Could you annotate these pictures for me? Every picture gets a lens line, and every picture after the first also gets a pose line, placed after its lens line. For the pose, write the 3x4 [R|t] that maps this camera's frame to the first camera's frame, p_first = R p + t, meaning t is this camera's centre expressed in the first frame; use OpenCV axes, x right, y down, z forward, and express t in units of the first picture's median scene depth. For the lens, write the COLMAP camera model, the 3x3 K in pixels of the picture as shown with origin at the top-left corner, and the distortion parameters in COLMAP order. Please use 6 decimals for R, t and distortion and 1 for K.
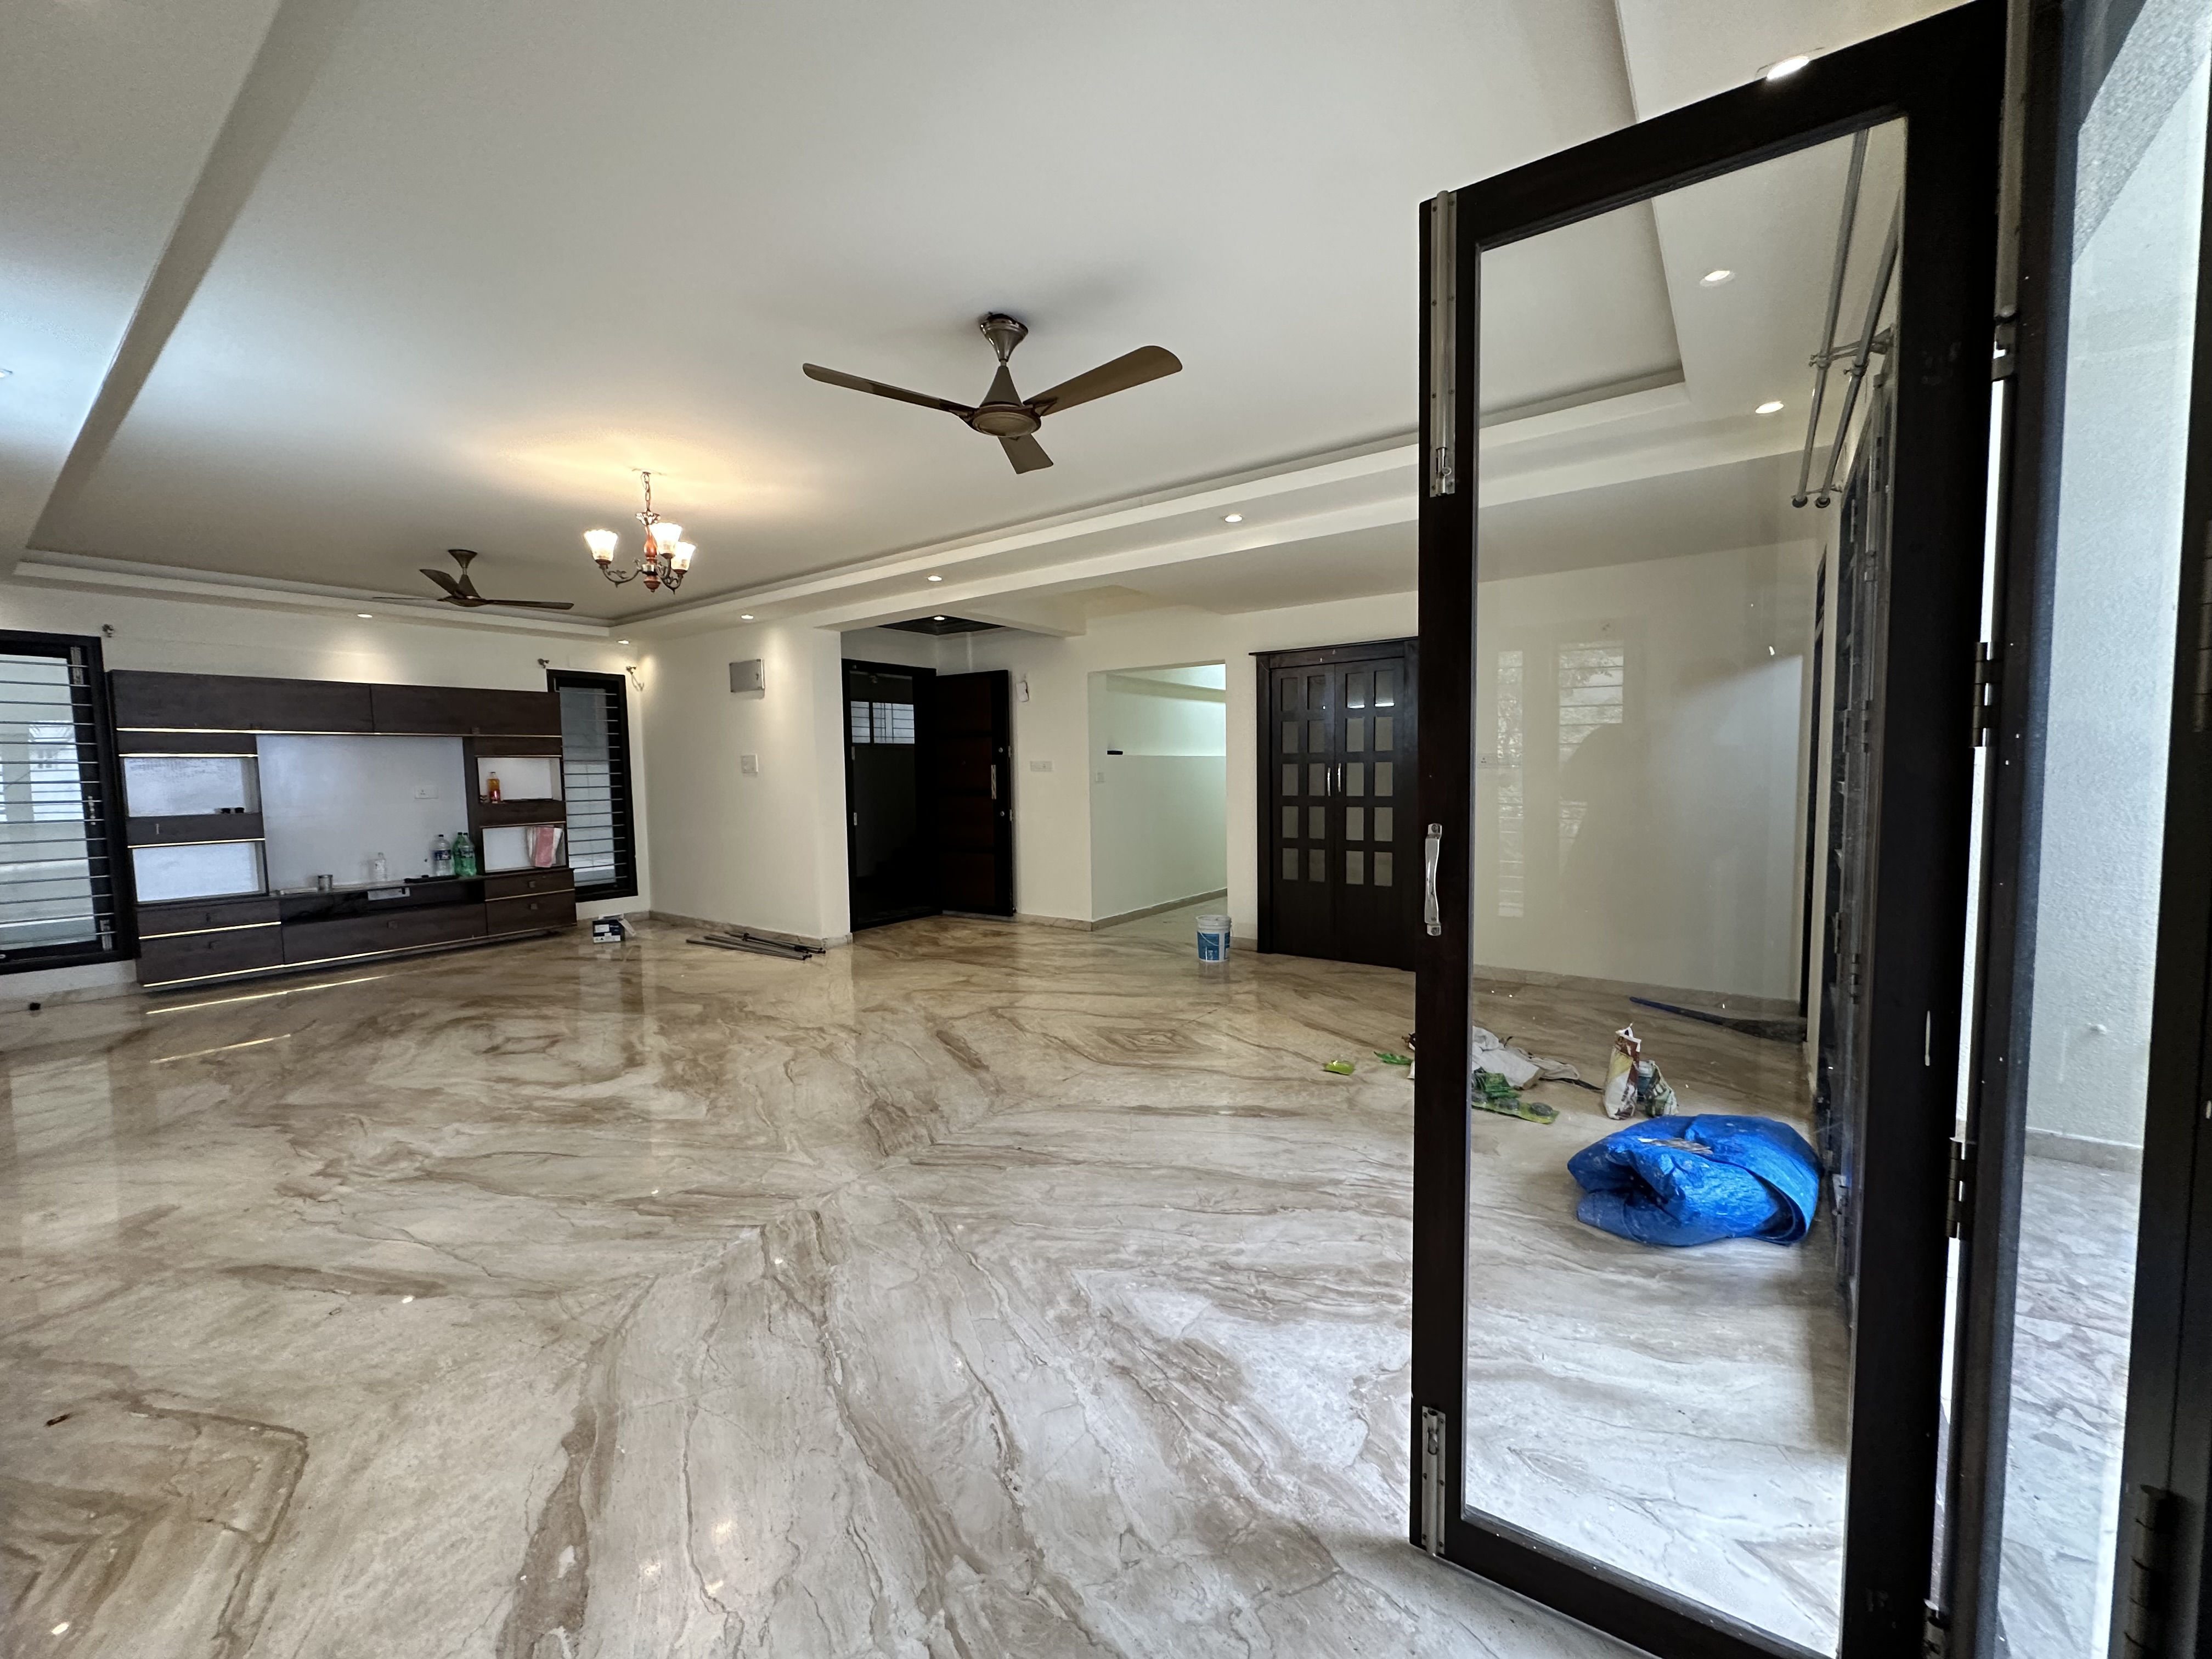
lens RADIAL K [[880.8, 0, 1107.0], [0, 880.8, 829.5], [0, 0, 1]] dist [-0.003866, 0.000415]
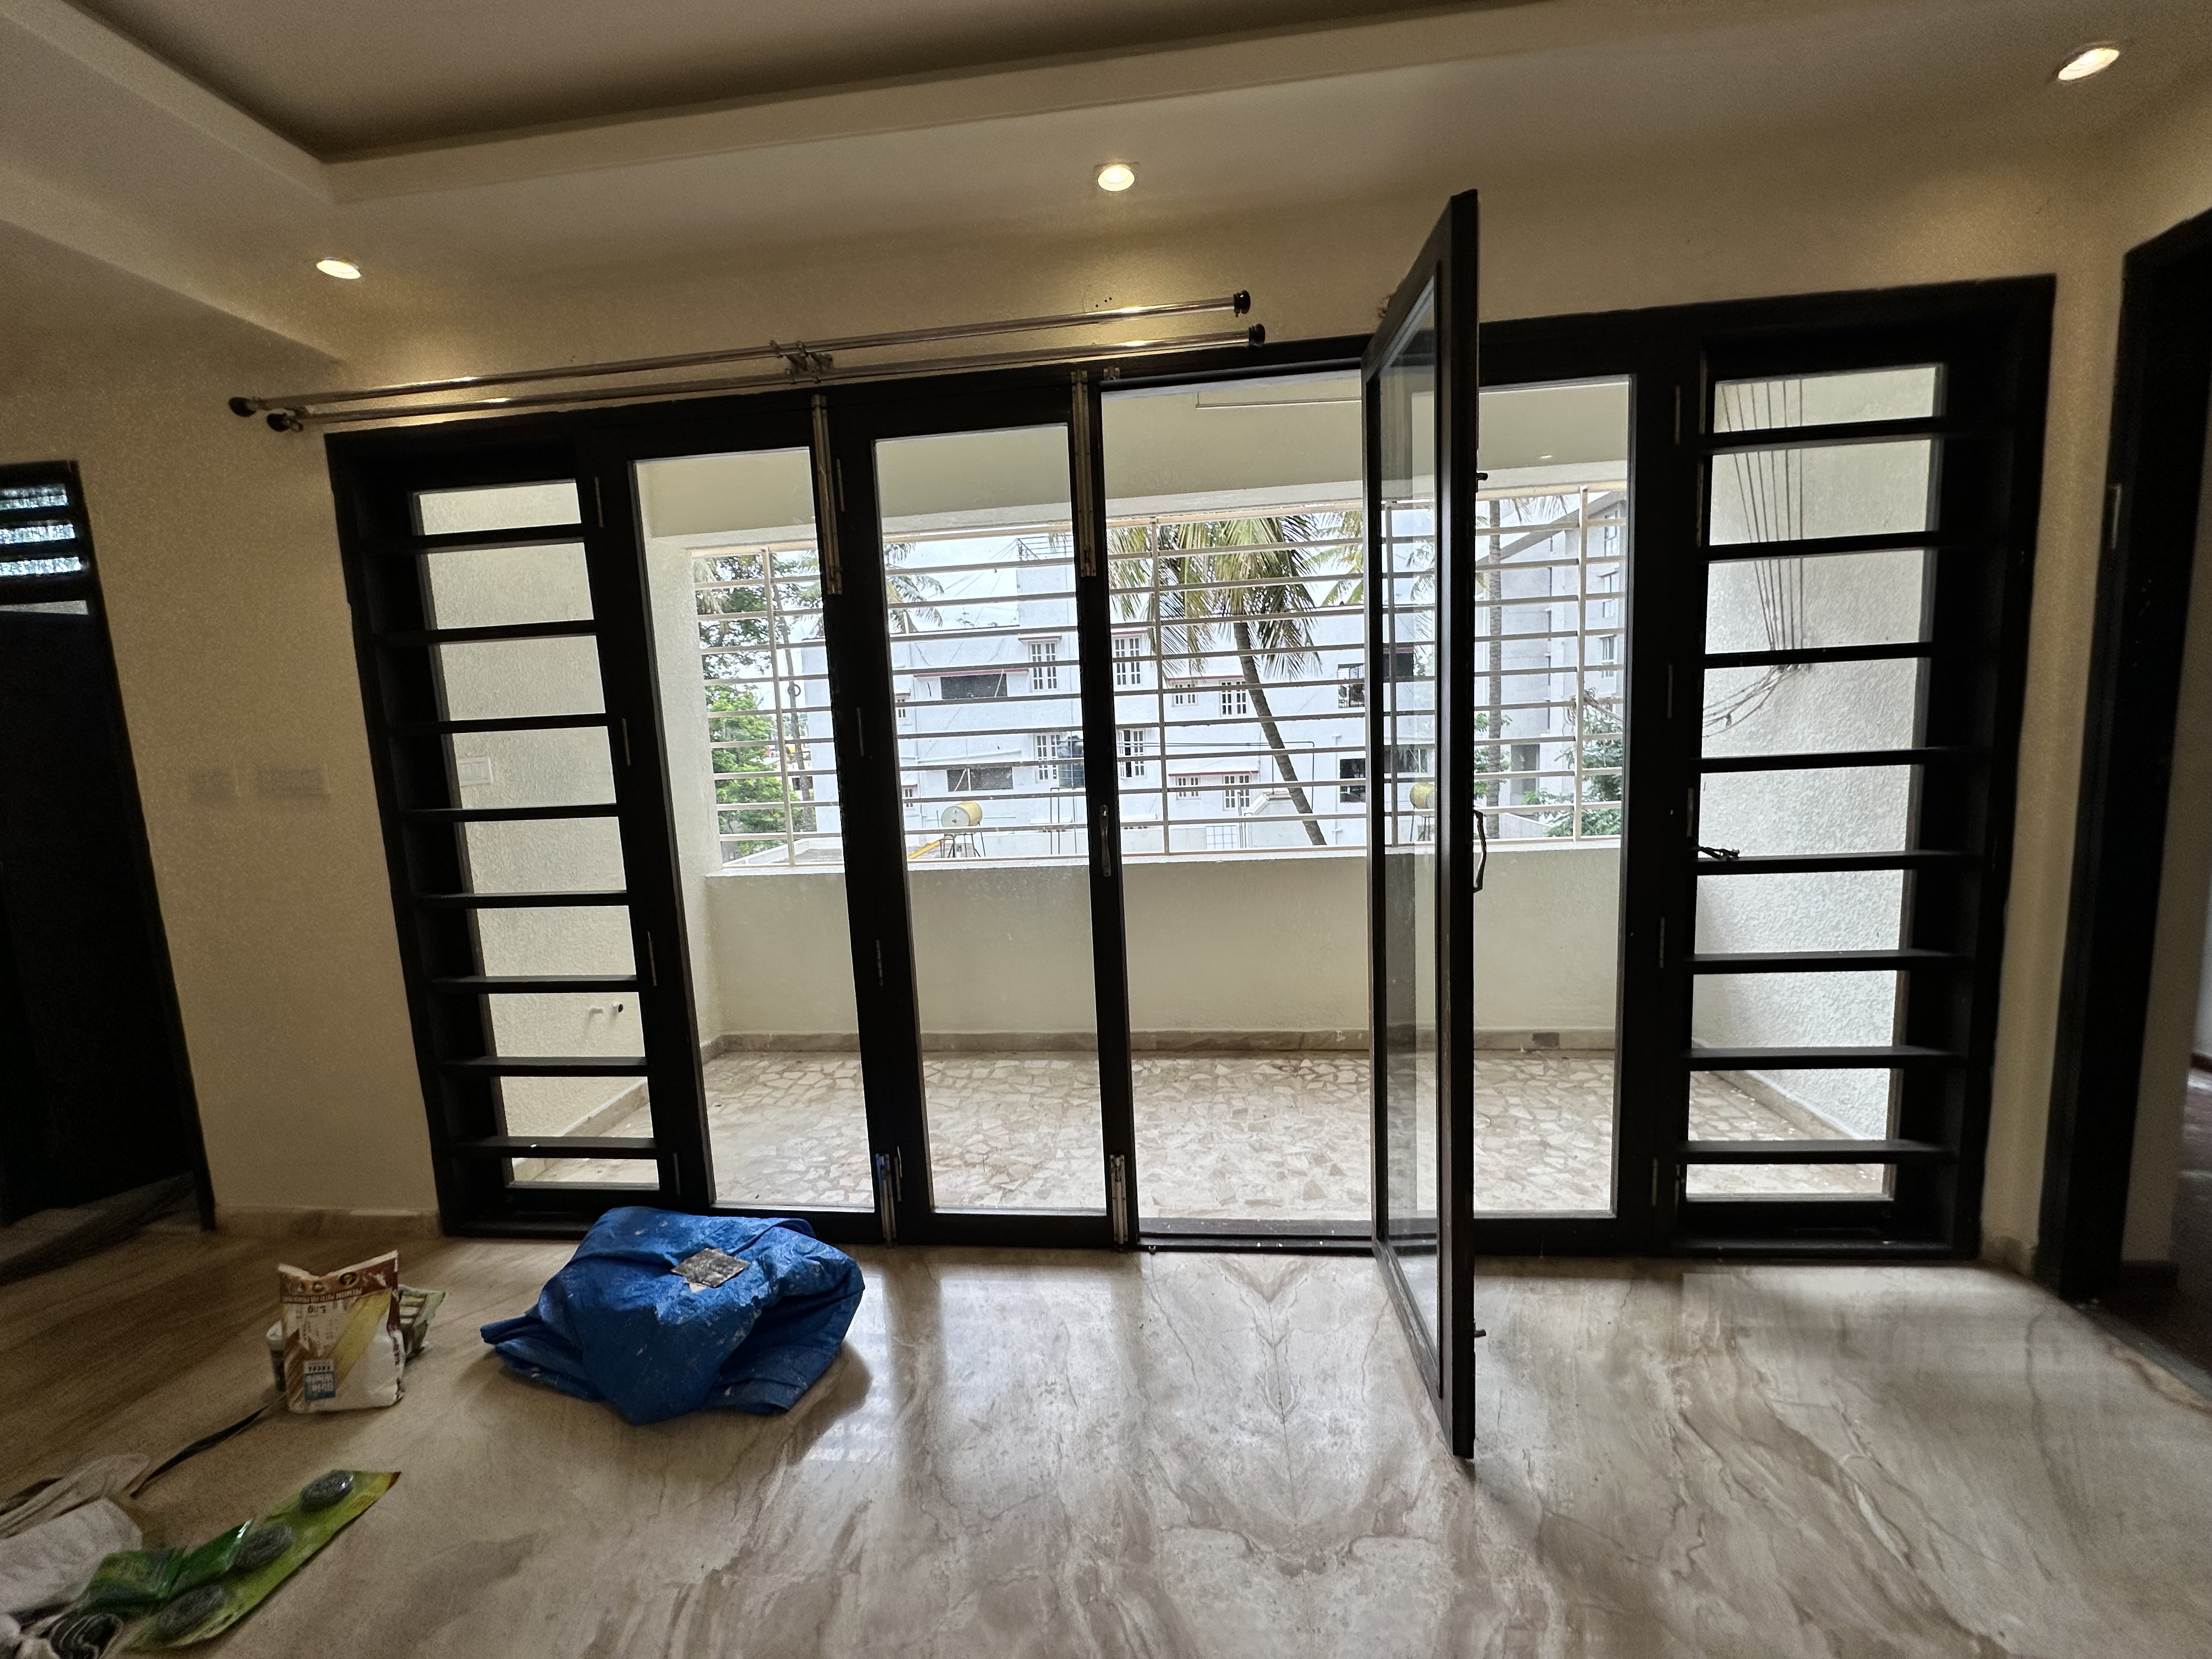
lens RADIAL K [[880.8, 0, 1101.2], [0, 880.8, 833.6], [0, 0, 1]] dist [-0.003866, 0.000415]
pose [[-0.512808, -0.060162, 0.856392, -0.236122], [0.116468, 0.983444, 0.138829, -0.115797], [-0.850566, 0.170935, -0.497311, 1.403142]]
